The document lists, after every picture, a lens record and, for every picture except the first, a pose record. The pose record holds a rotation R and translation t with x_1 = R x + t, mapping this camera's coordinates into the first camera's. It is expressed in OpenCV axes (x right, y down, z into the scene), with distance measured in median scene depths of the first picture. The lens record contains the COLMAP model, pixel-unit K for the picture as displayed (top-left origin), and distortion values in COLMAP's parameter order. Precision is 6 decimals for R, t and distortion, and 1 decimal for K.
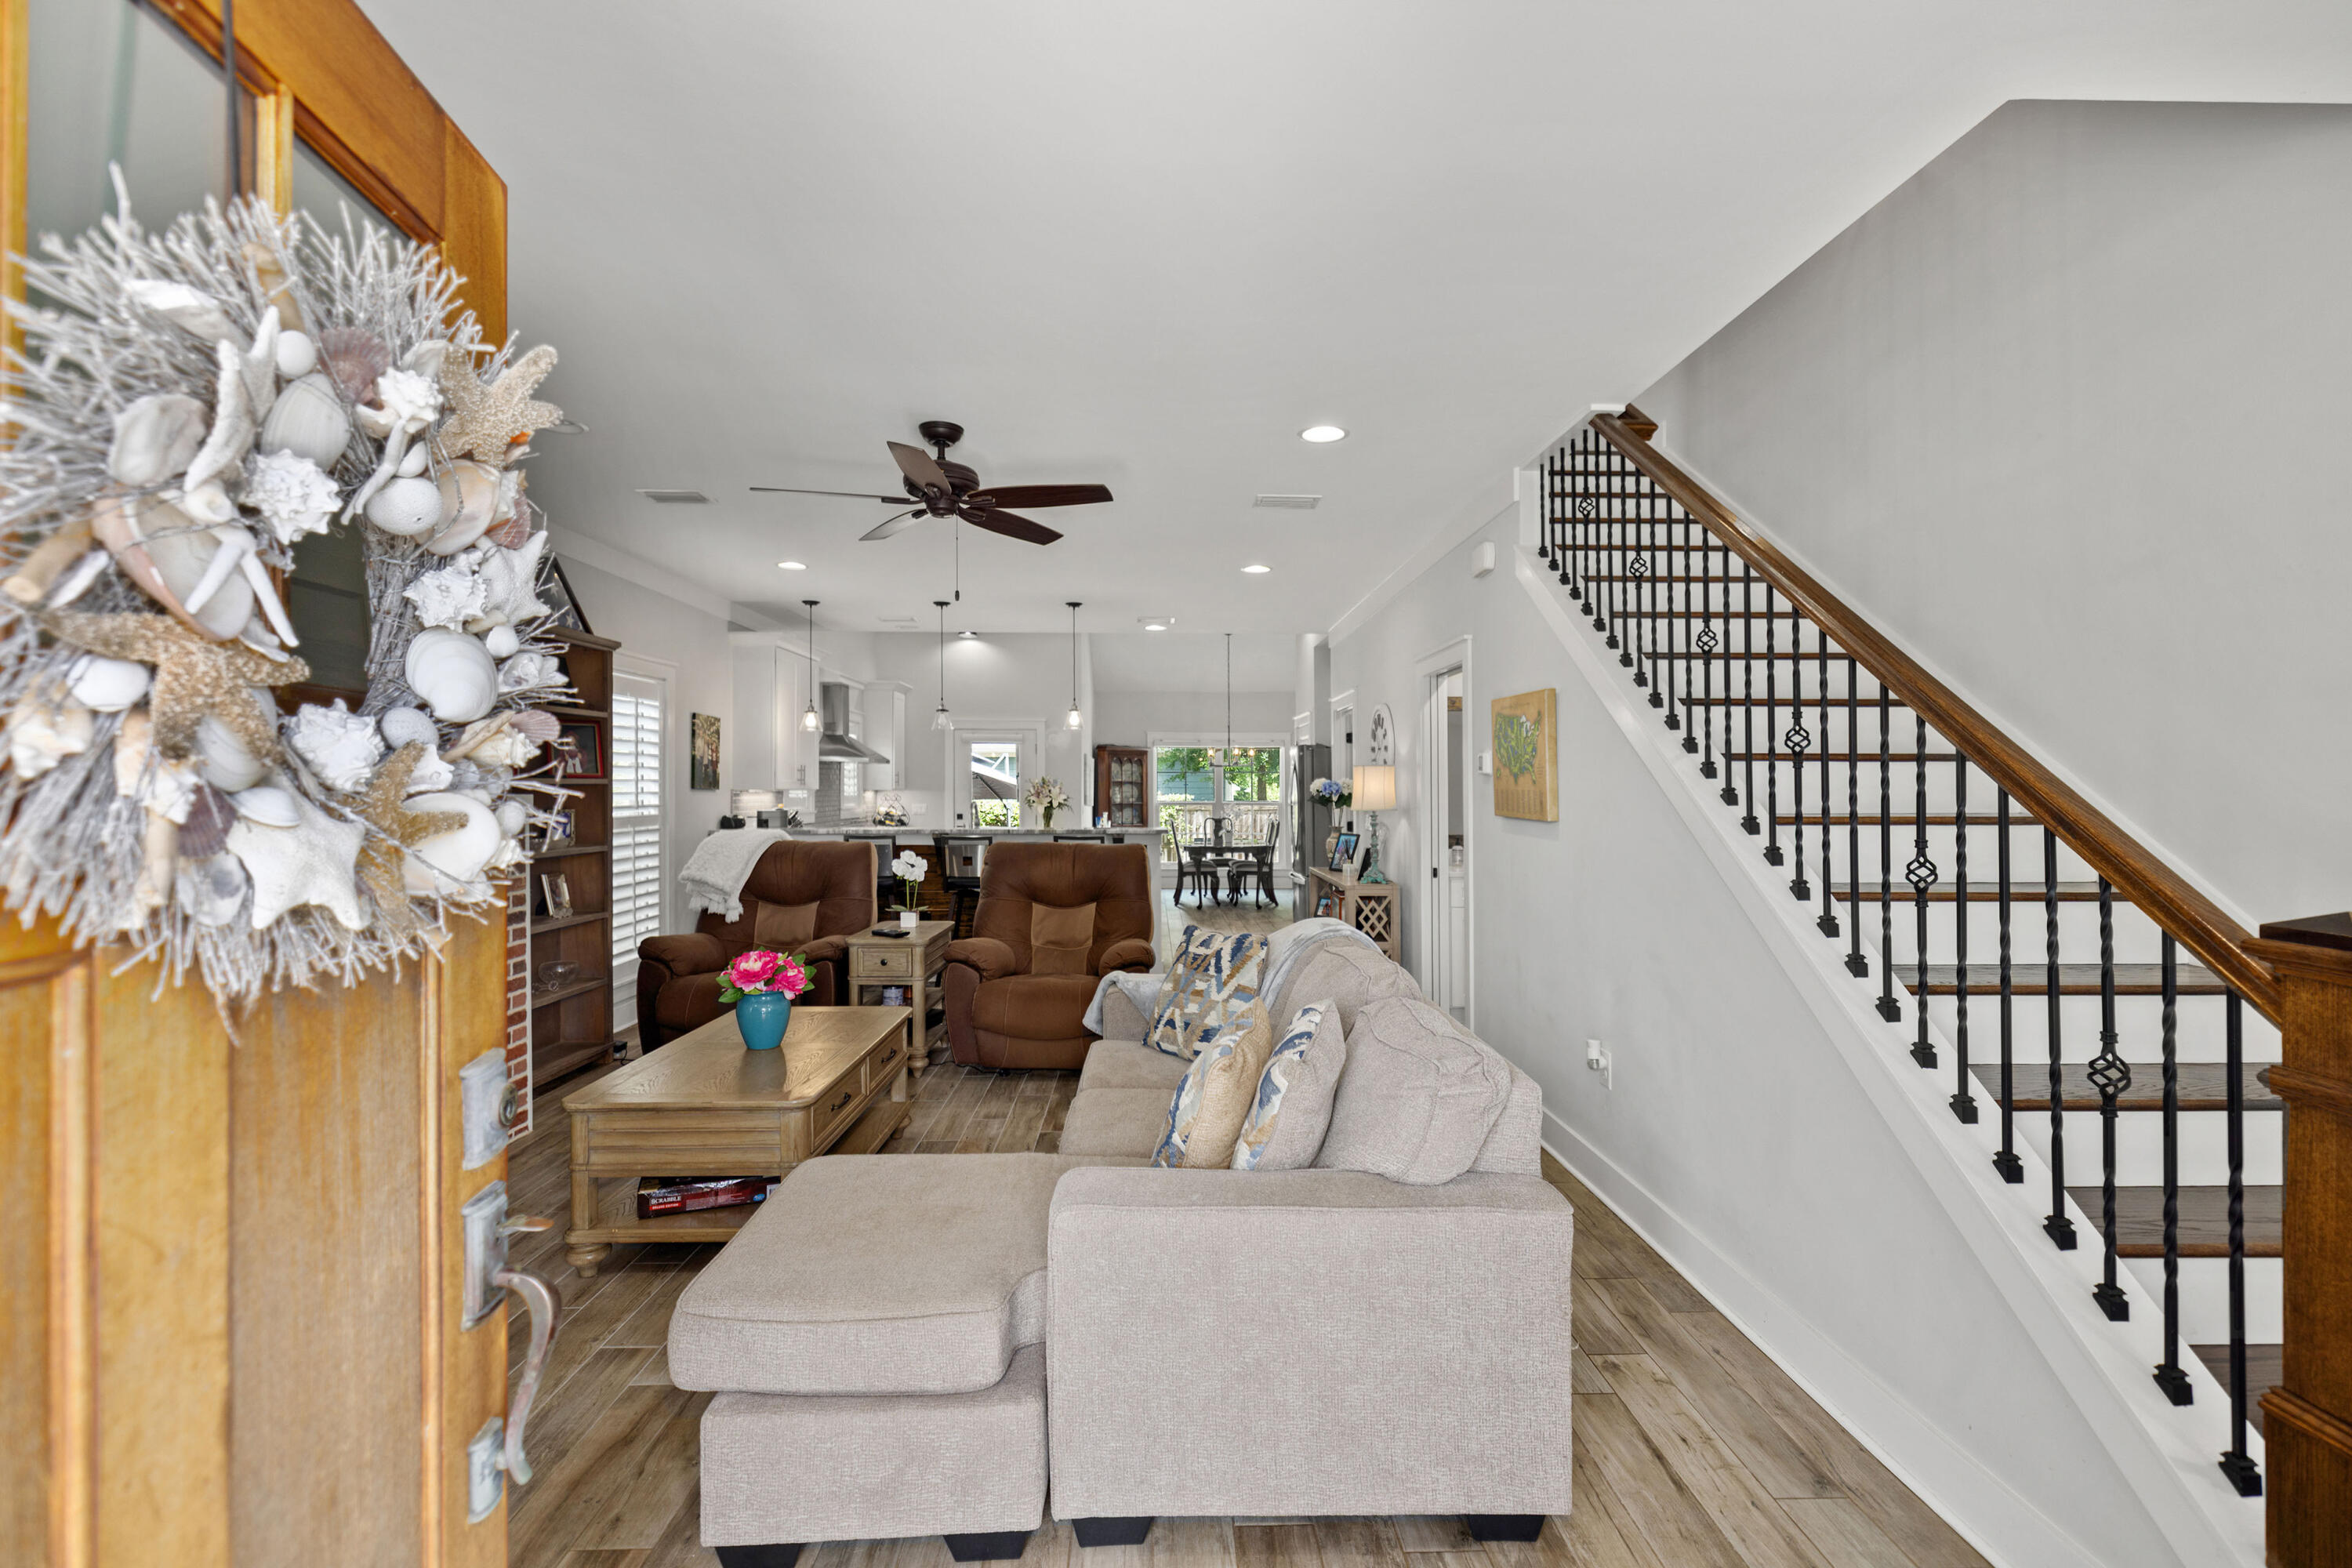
lens RADIAL K [[1021.8, 0, 1190.9], [0, 1021.8, 784.5], [0, 0, 1]] dist [-0.002270, 0.000712]
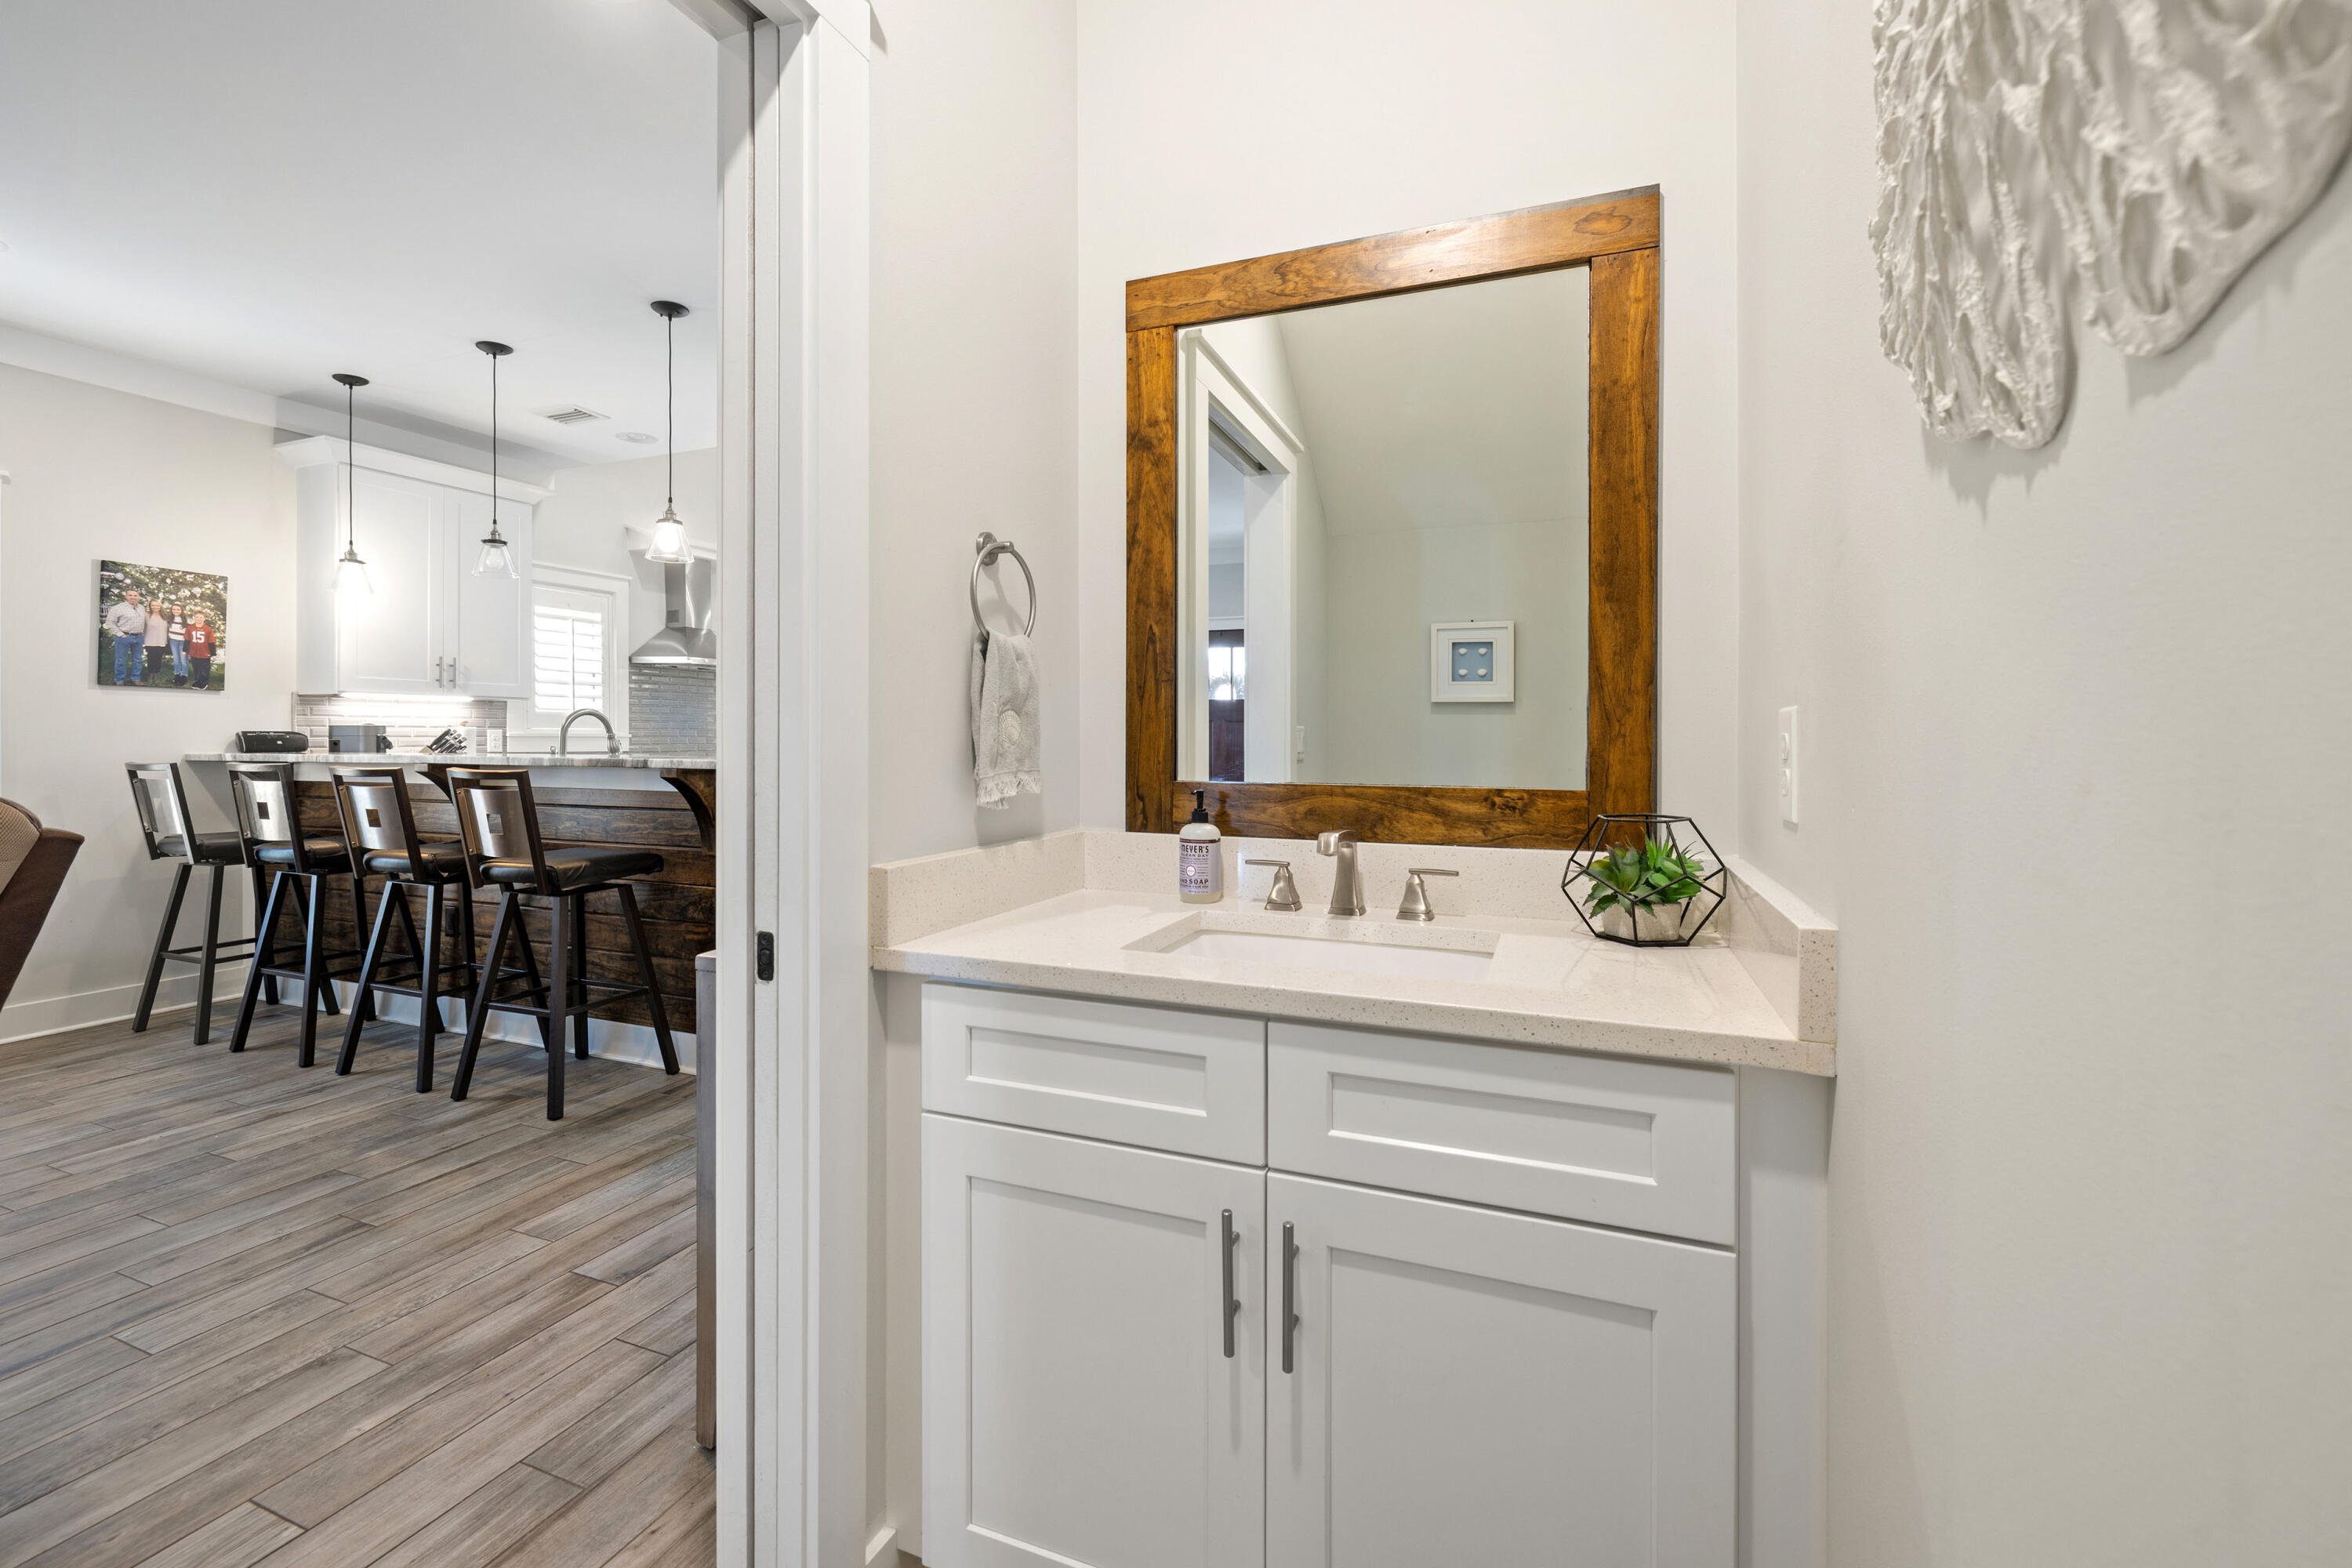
lens RADIAL K [[1021.8, 0, 1171.8], [0, 1021.8, 742.7], [0, 0, 1]] dist [-0.002270, 0.000712]
pose [[0.911175, 0.005013, -0.411990, 0.346880], [-0.000872, 0.999947, 0.010238, 0.032002], [0.412020, -0.008970, 0.911131, 0.705641]]
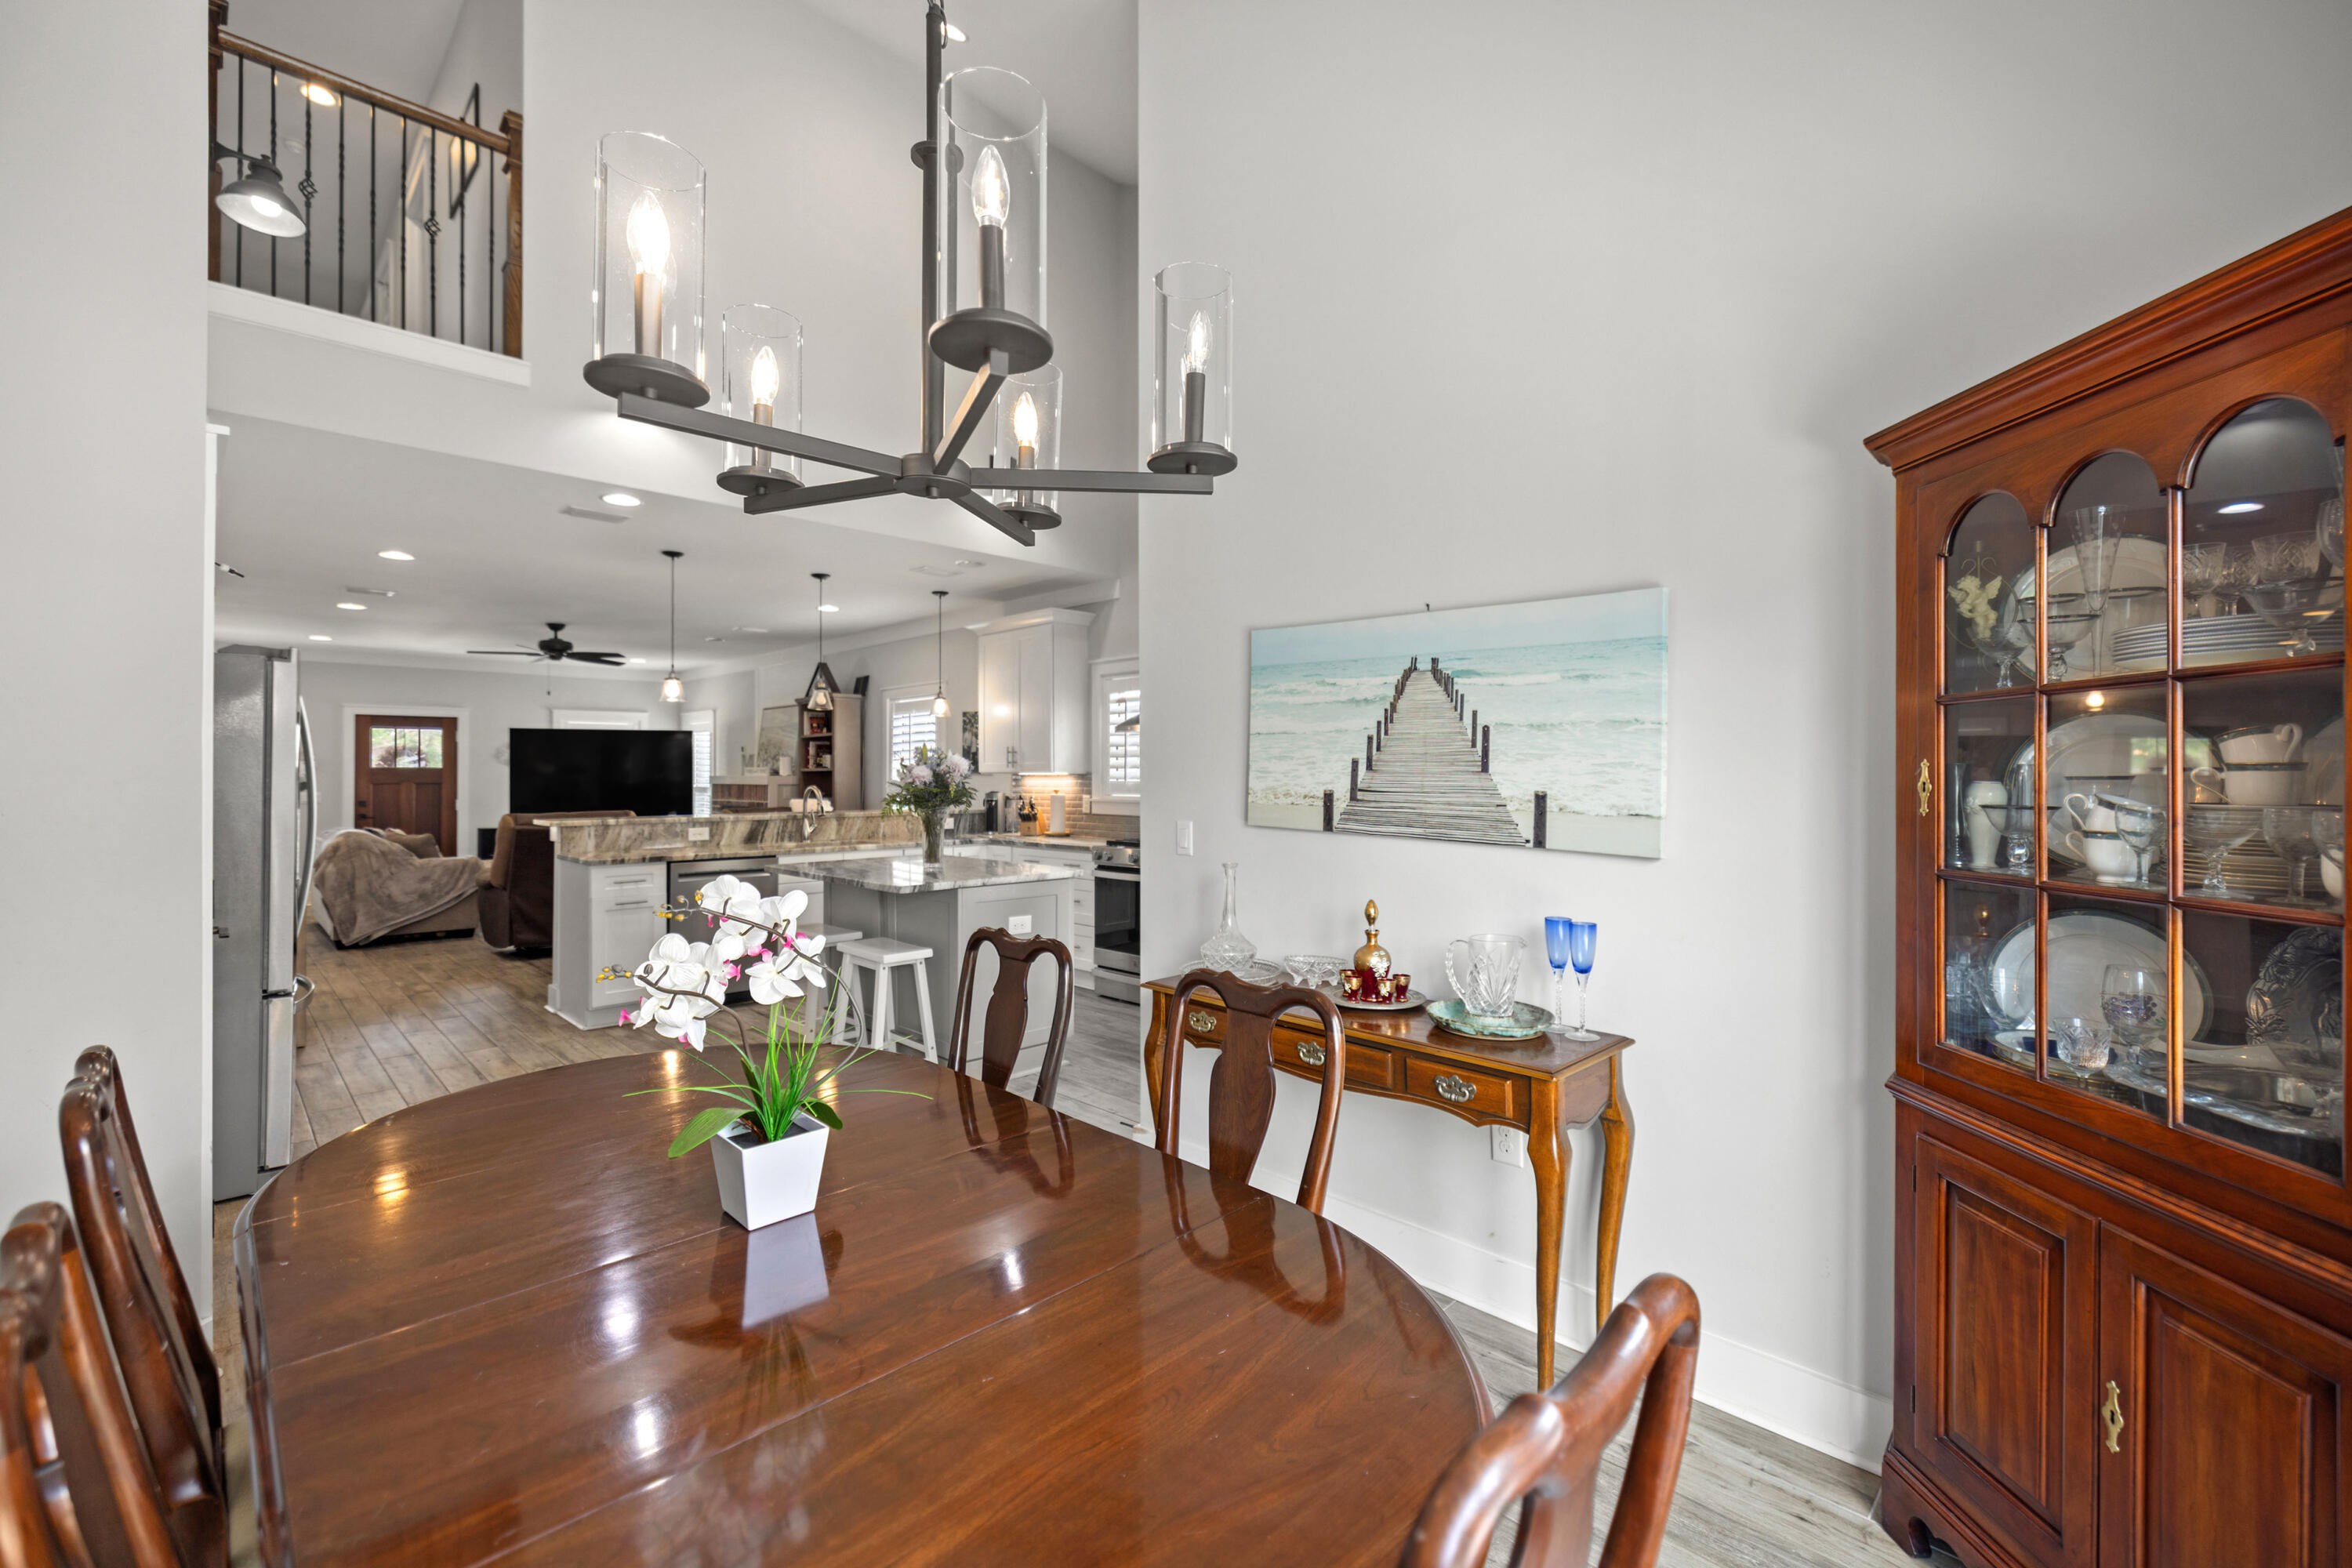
lens RADIAL K [[986.7, 0, 1164.5], [0, 986.7, 765.6], [0, 0, 1]] dist [0.000657, -0.000845]
pose [[-0.737987, -0.005240, -0.674795, 0.147417], [0.004717, 0.999905, -0.012924, 0.012801], [0.674799, -0.012721, -0.737892, 2.062036]]
